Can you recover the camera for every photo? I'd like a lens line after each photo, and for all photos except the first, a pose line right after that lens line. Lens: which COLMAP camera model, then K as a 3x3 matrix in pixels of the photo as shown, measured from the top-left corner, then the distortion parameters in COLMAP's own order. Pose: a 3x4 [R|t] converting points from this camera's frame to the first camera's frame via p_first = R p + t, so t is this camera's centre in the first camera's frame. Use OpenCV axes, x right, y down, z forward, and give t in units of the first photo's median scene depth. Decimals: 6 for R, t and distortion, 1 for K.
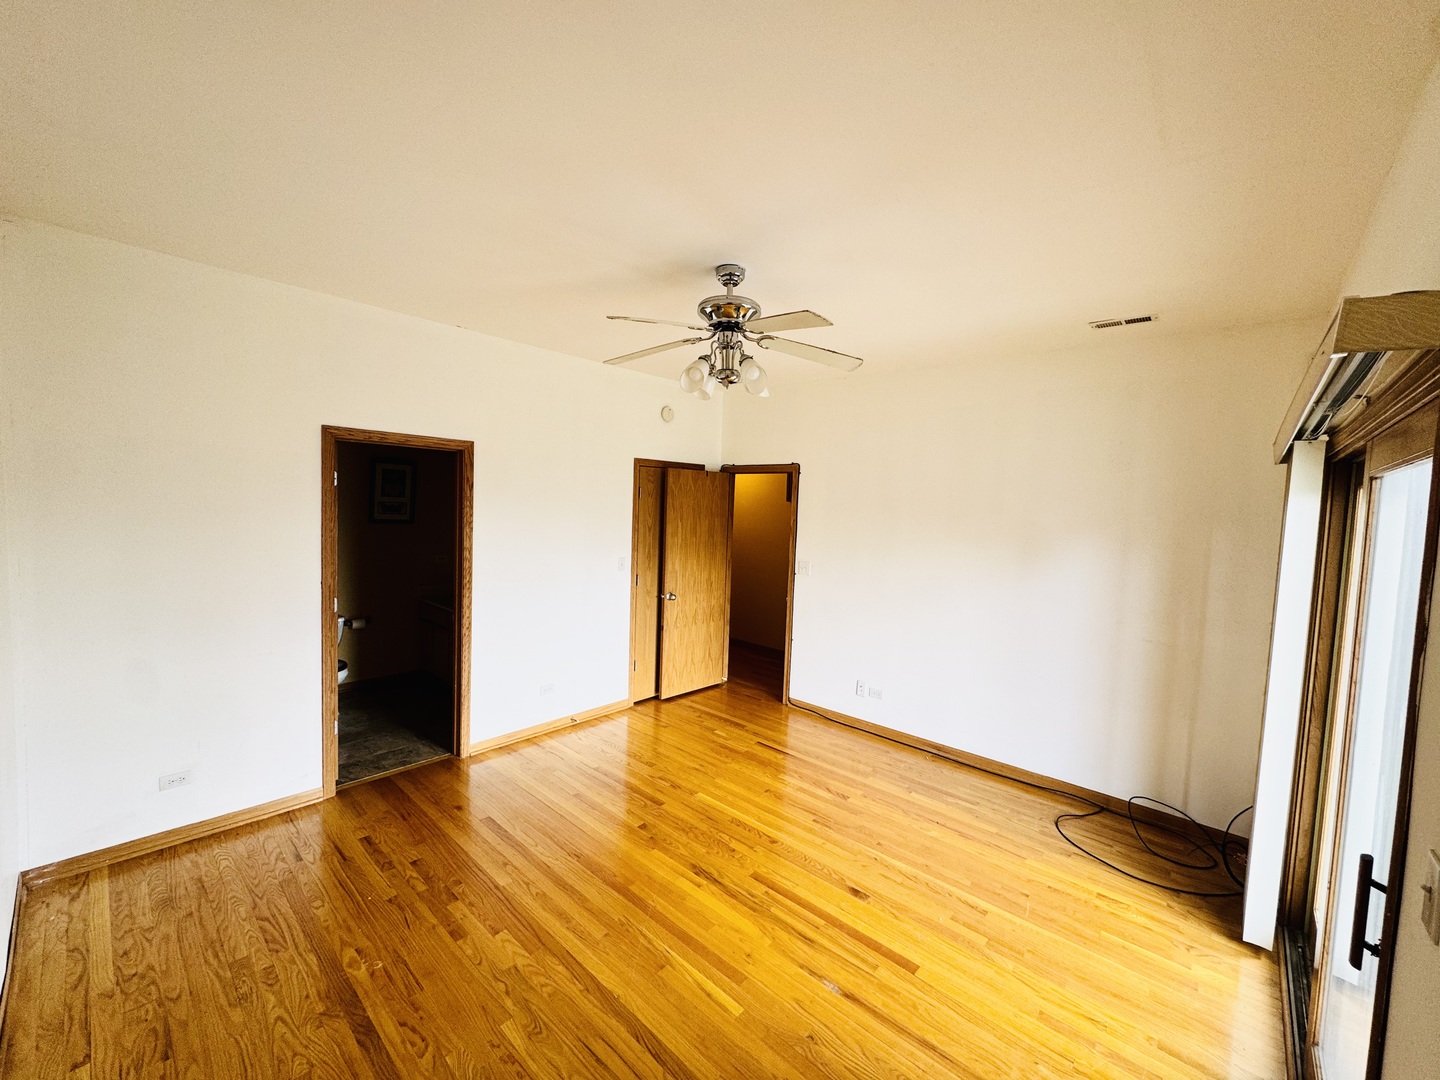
lens RADIAL K [[576.7, 0, 720.3], [0, 576.7, 538.6], [0, 0, 1]] dist [0.001668, 0.000219]
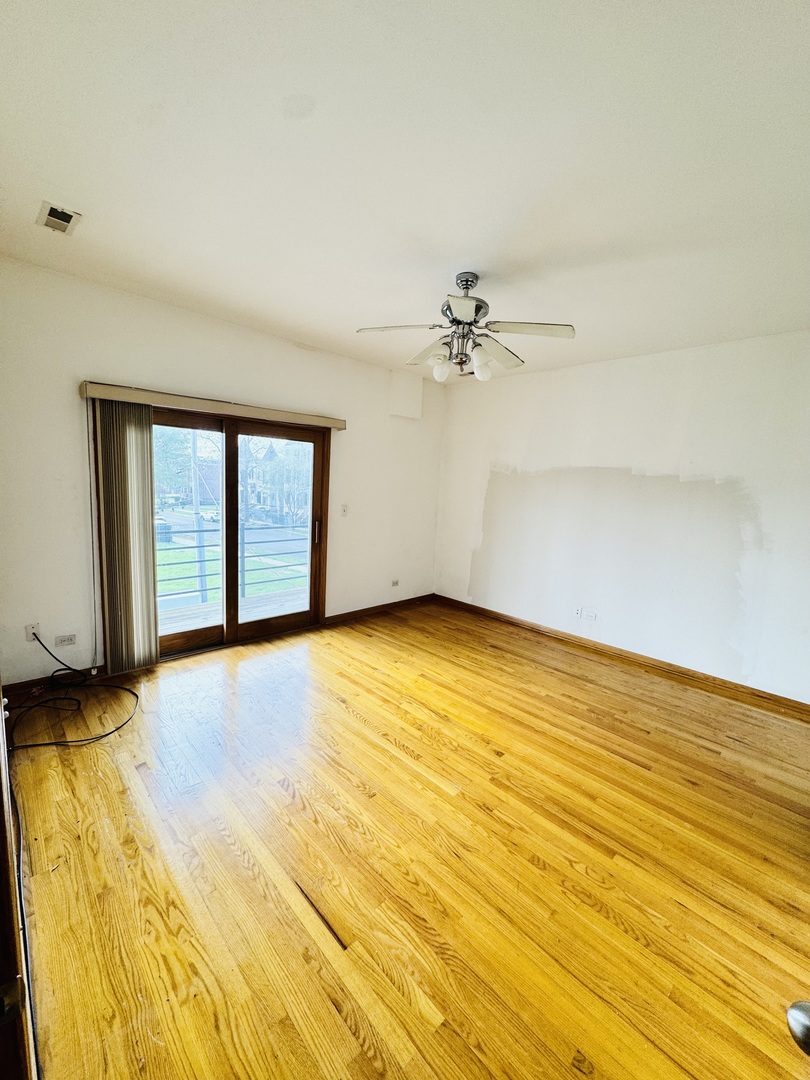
lens RADIAL K [[432.6, 0, 404.9], [0, 432.6, 540.4], [0, 0, 1]] dist [0.001668, 0.000219]
pose [[-0.994049, -0.096192, 0.051120, 0.051267], [-0.084054, 0.975825, 0.201741, -0.061533], [-0.069290, 0.196244, -0.978104, 2.044451]]
